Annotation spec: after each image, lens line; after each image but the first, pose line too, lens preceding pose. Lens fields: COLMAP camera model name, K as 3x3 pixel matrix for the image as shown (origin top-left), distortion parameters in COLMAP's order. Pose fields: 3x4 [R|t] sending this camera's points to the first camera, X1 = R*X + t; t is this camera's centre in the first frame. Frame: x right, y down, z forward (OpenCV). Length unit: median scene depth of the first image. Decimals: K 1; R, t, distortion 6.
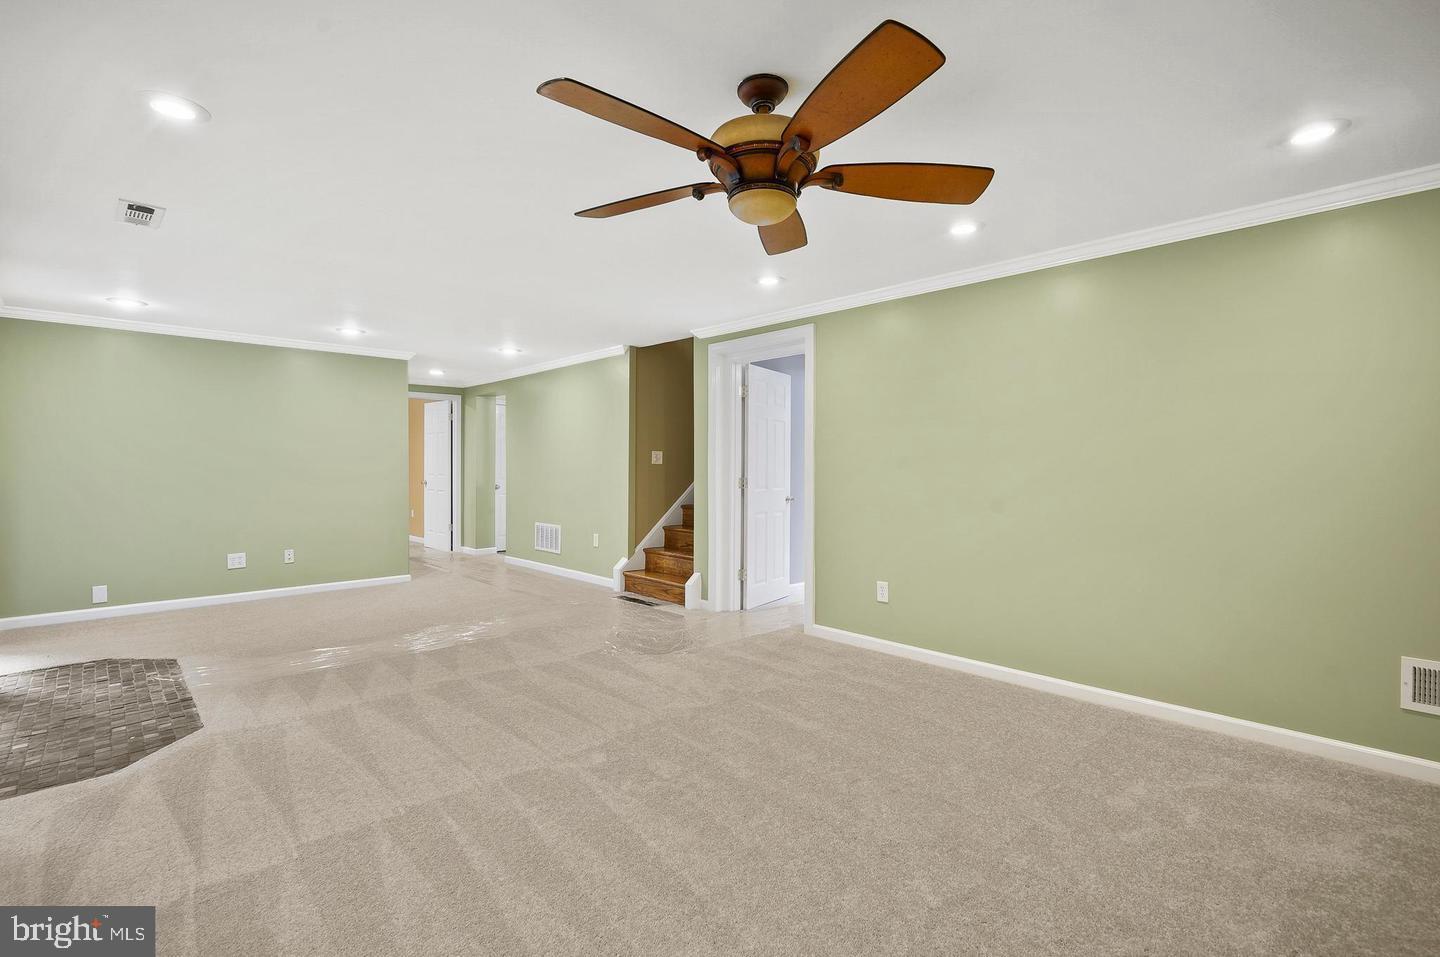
lens RADIAL K [[654.4, 0, 719.7], [0, 654.4, 470.1], [0, 0, 1]] dist [0.005028, -0.002145]
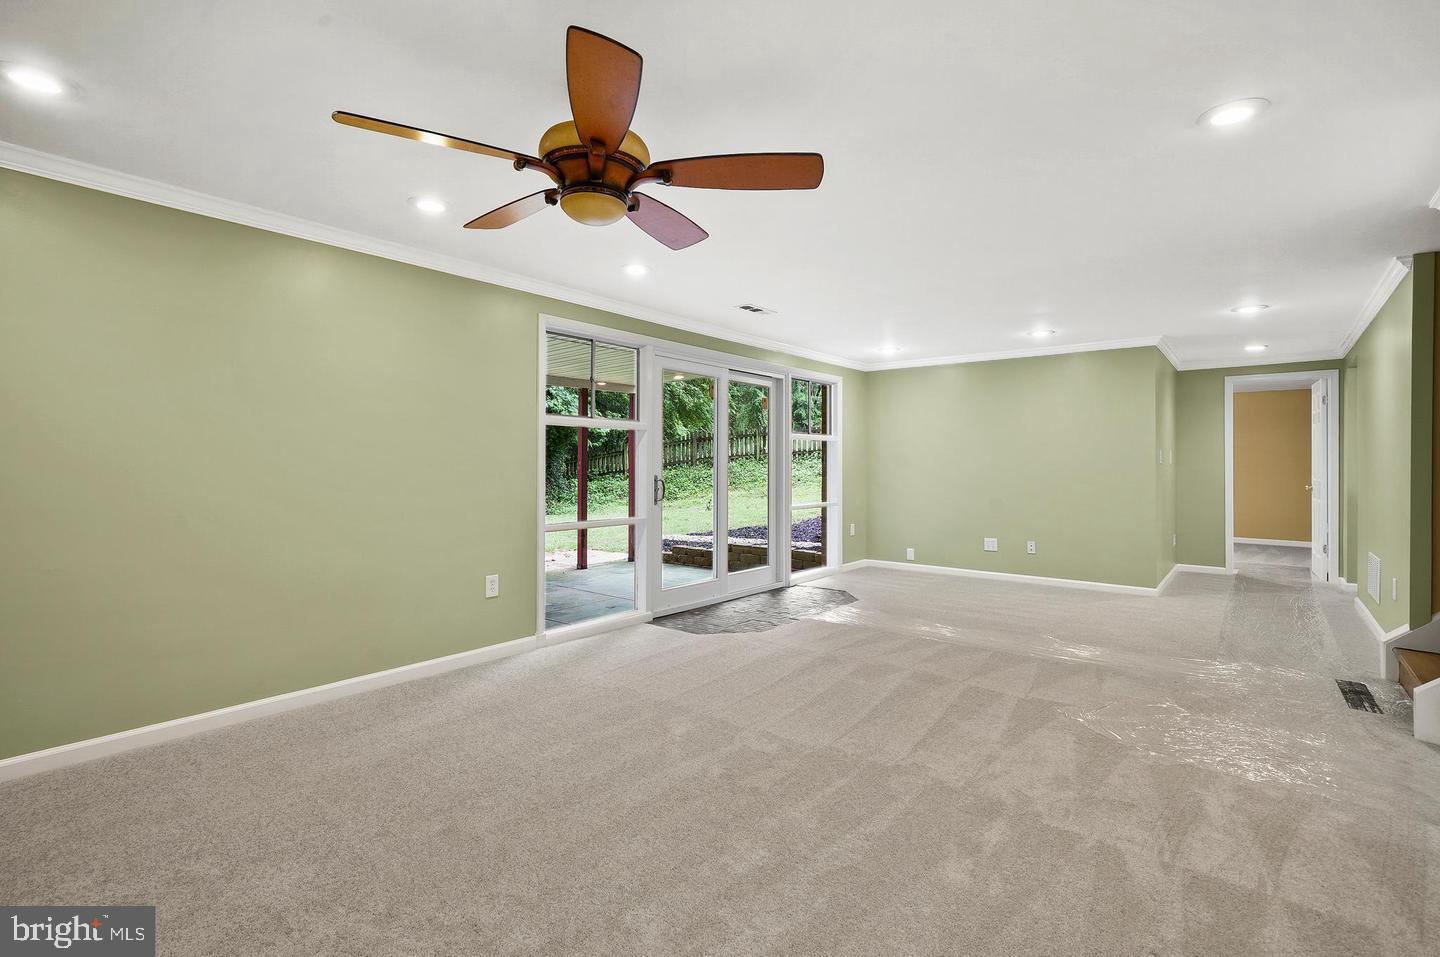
lens RADIAL K [[654.4, 0, 720.1], [0, 654.4, 472.1], [0, 0, 1]] dist [0.005028, -0.002145]
pose [[0.139618, 0.011476, -0.990139, 0.551756], [-0.009262, 0.999904, 0.010283, -0.001132], [0.990162, 0.007735, 0.139711, 0.521146]]
